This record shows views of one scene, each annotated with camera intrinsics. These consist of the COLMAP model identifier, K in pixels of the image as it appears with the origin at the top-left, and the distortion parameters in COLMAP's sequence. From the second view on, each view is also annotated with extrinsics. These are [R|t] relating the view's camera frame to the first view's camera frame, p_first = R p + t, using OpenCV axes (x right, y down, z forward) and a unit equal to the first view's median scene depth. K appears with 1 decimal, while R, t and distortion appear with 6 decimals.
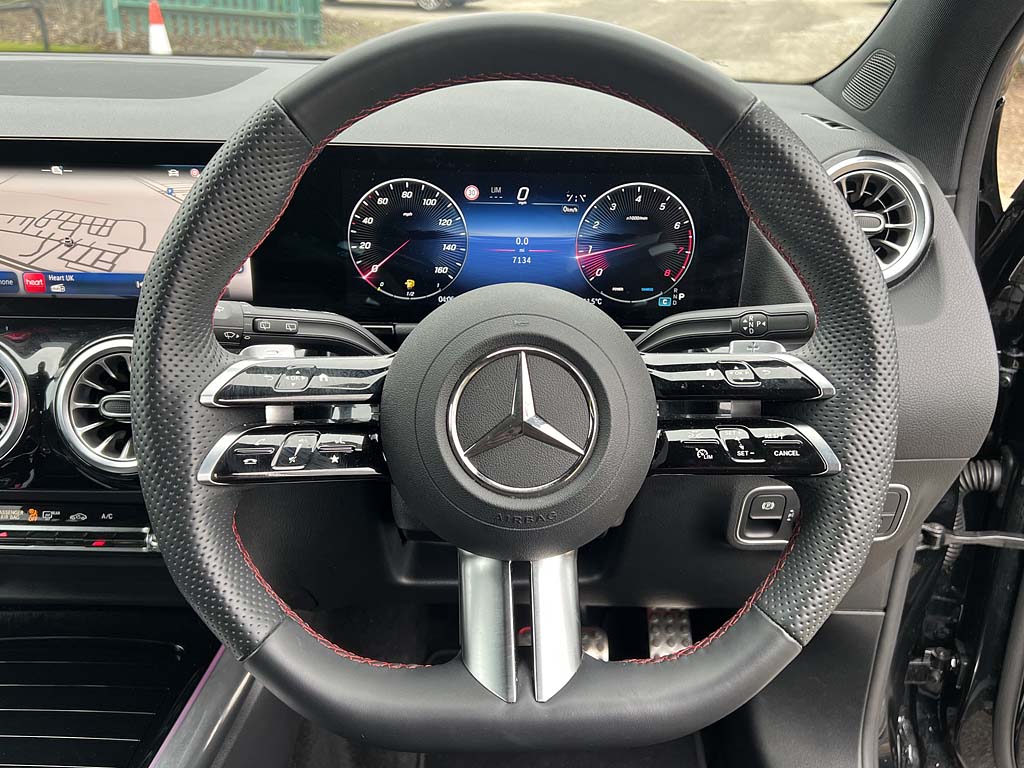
lens RADIAL K [[892.6, 0, 509.7], [0, 892.6, 389.5], [0, 0, 1]] dist [0.171891, -0.475137]
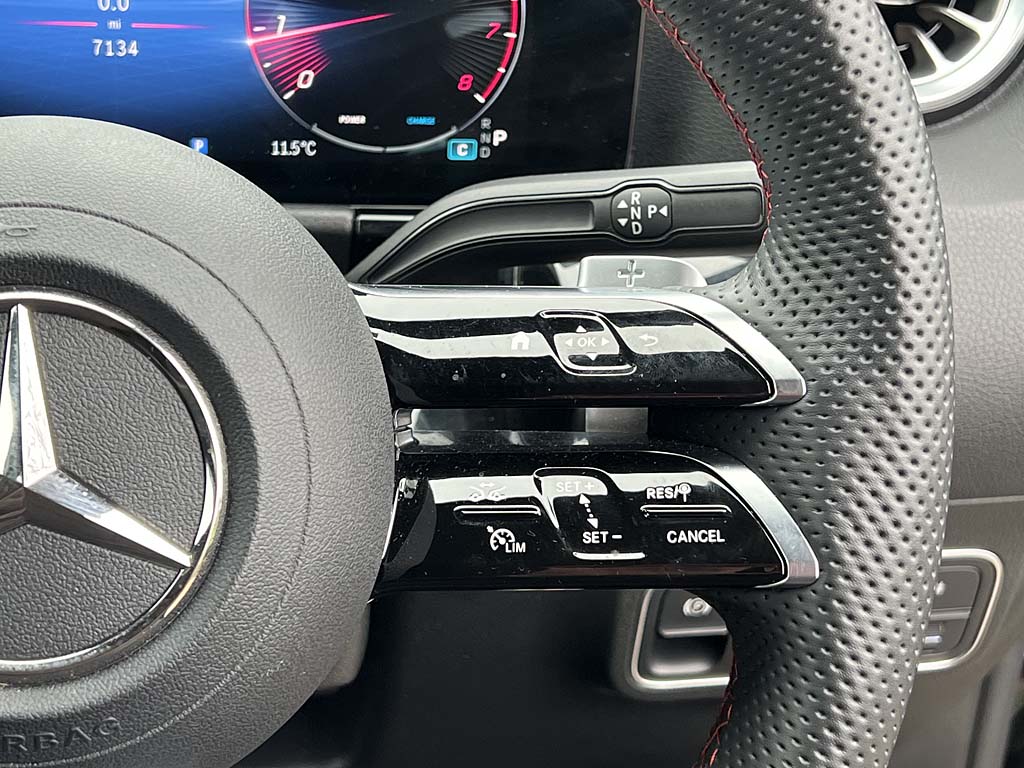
lens RADIAL K [[1771.4, 0, 512.0], [0, 1771.4, 384.0], [0, 0, 1]] dist [0.256335, -0.895229]
pose [[0.991078, -0.020863, 0.131637, 0.115070], [0.013655, 0.998370, 0.055422, -0.045881], [-0.132579, -0.053130, 0.989747, 0.201293]]
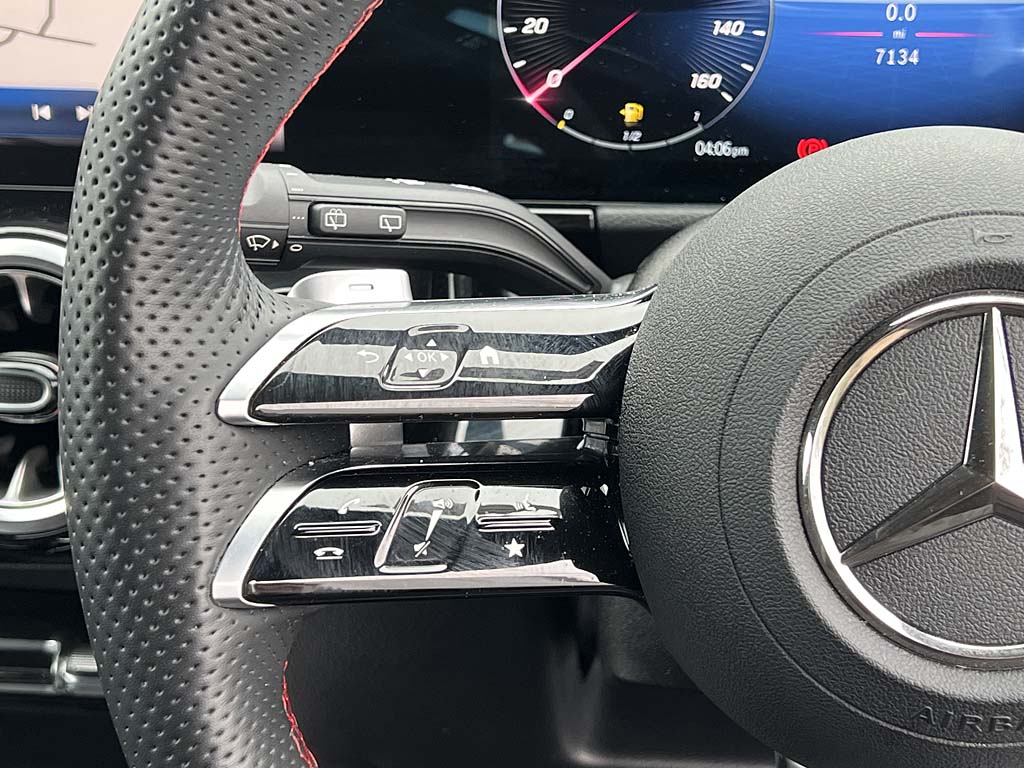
lens RADIAL K [[1771.4, 0, 512.0], [0, 1771.4, 384.0], [0, 0, 1]] dist [0.256335, -0.895229]
pose [[0.995295, 0.019504, -0.094912, -0.118309], [-0.014071, 0.998242, 0.057581, -0.049155], [0.095868, -0.055974, 0.993819, 0.167445]]
